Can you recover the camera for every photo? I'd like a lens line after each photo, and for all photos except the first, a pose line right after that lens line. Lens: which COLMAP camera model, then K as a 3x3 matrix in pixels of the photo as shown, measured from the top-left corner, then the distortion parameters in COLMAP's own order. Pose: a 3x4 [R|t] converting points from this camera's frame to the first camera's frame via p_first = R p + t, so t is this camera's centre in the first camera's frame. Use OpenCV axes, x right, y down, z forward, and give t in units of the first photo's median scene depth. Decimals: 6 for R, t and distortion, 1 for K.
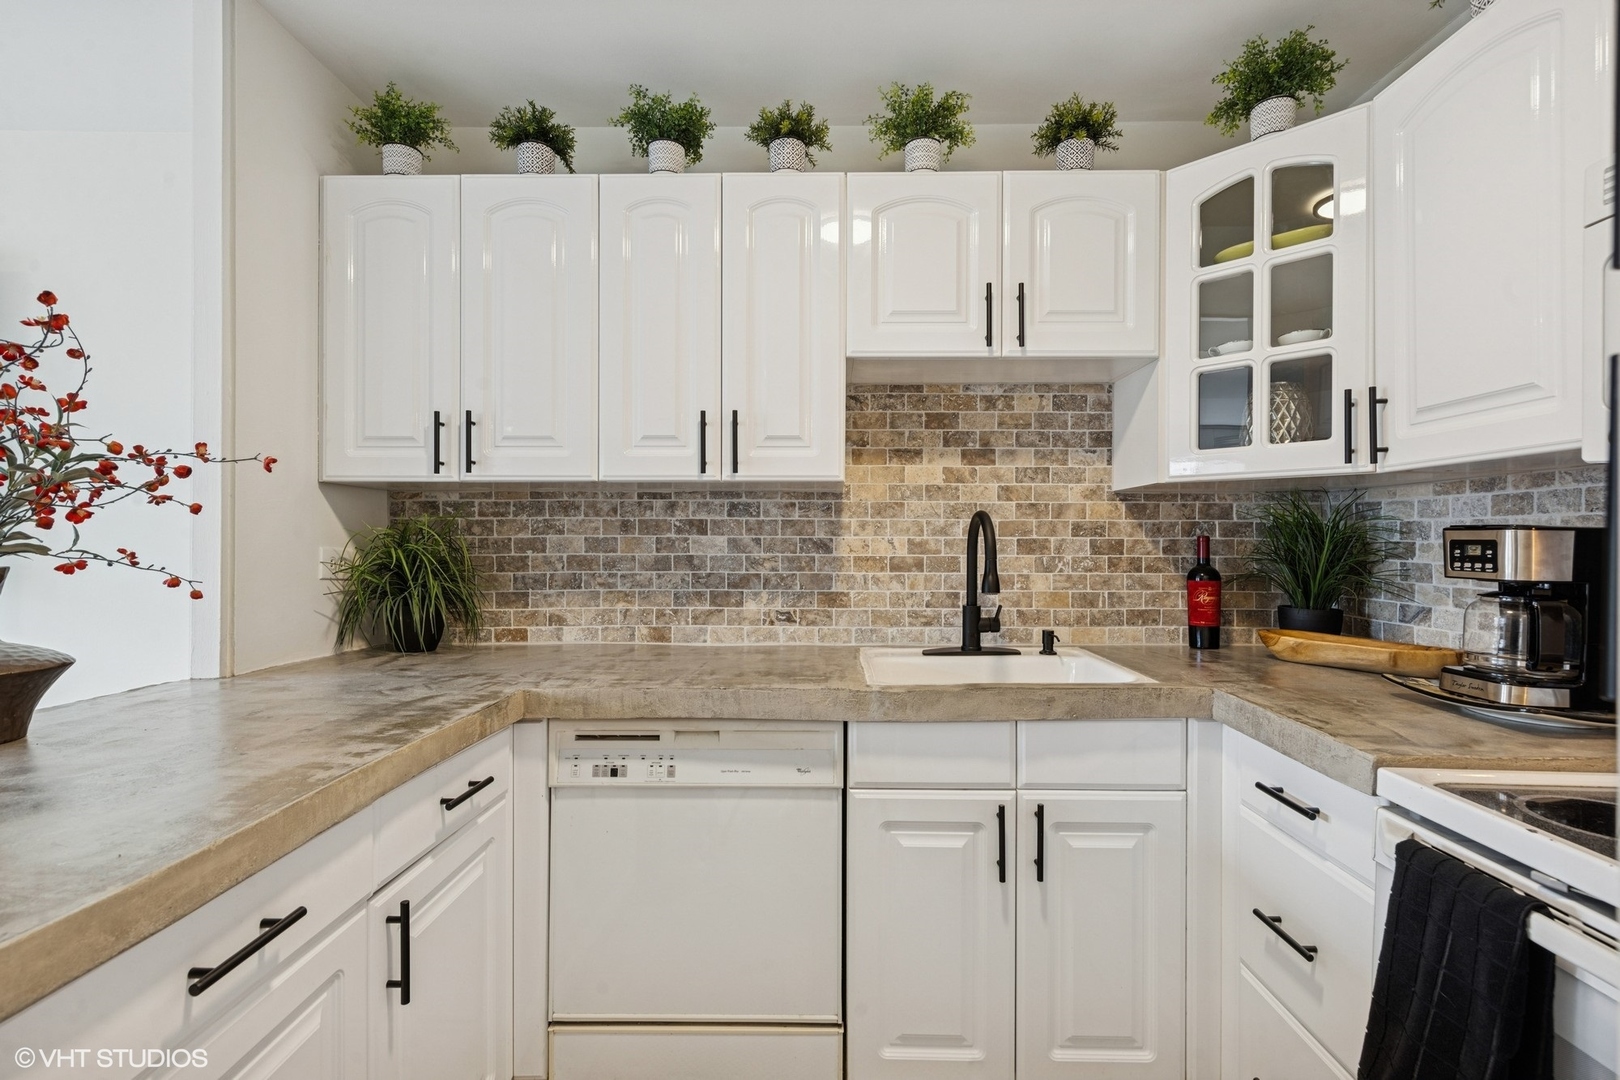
lens RADIAL K [[758.5, 0, 810.0], [0, 758.5, 540.0], [0, 0, 1]] dist [-0.000637, -0.000337]
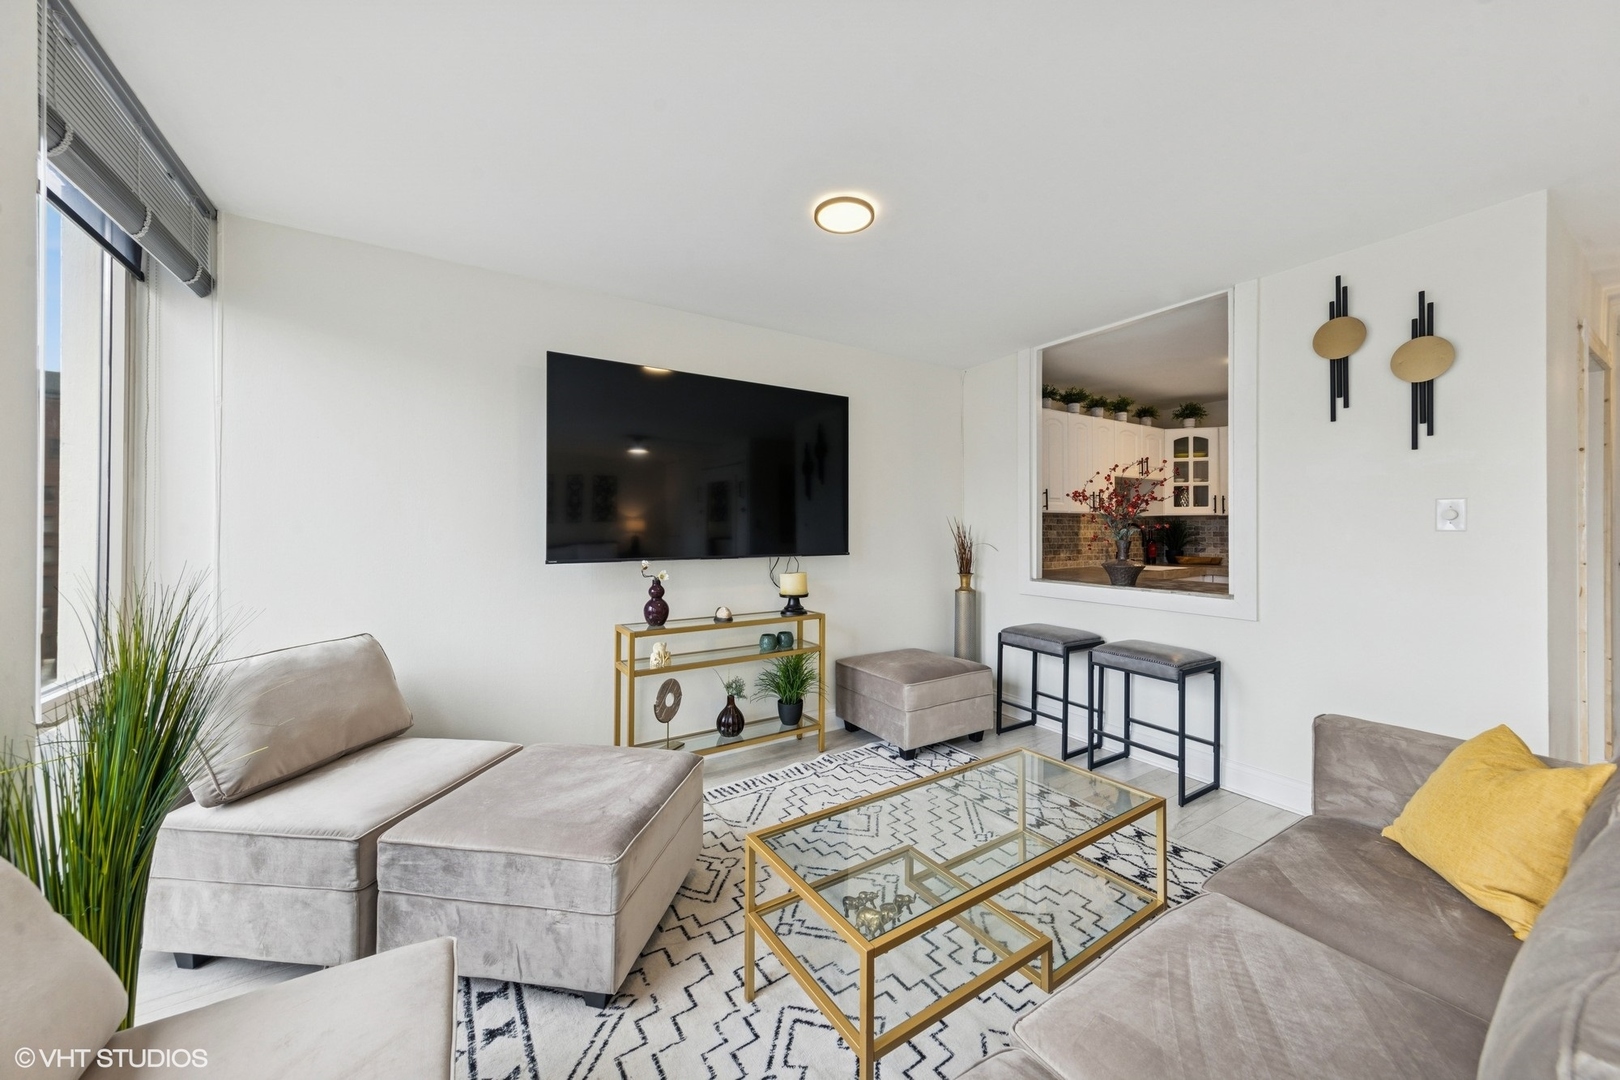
lens RADIAL K [[578.2, 0, 837.5], [0, 578.2, 531.5], [0, 0, 1]] dist [0.042162, -0.000002]
pose [[0.812131, -0.003854, 0.583462, -2.291307], [0.005071, 0.999987, -0.000453, -0.005198], [-0.583453, 0.003327, 0.812140, -0.337218]]
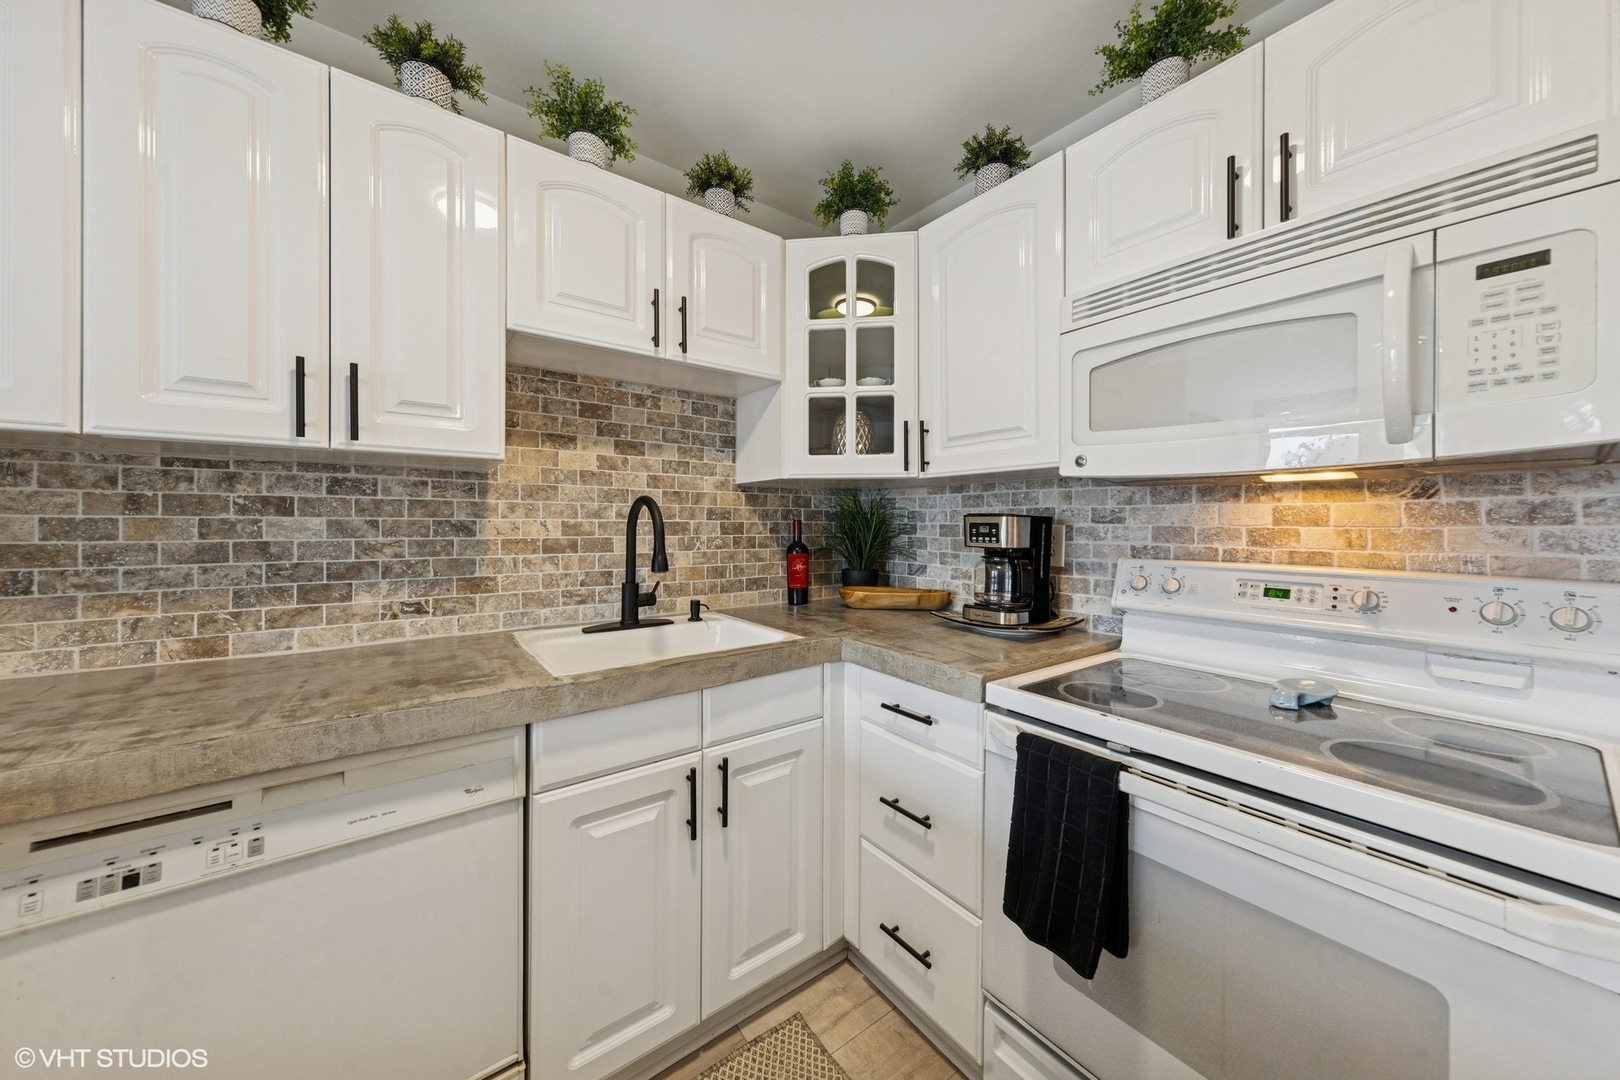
lens RADIAL K [[557.2, 0, 822.6], [0, 557.2, 521.8], [0, 0, 1]] dist [0.001183, -0.000070]
pose [[0.777507, 0.001661, 0.628872, -0.078736], [-0.000805, 0.999998, -0.001645, 0.000060], [-0.628874, 0.000773, 0.777507, 0.204490]]
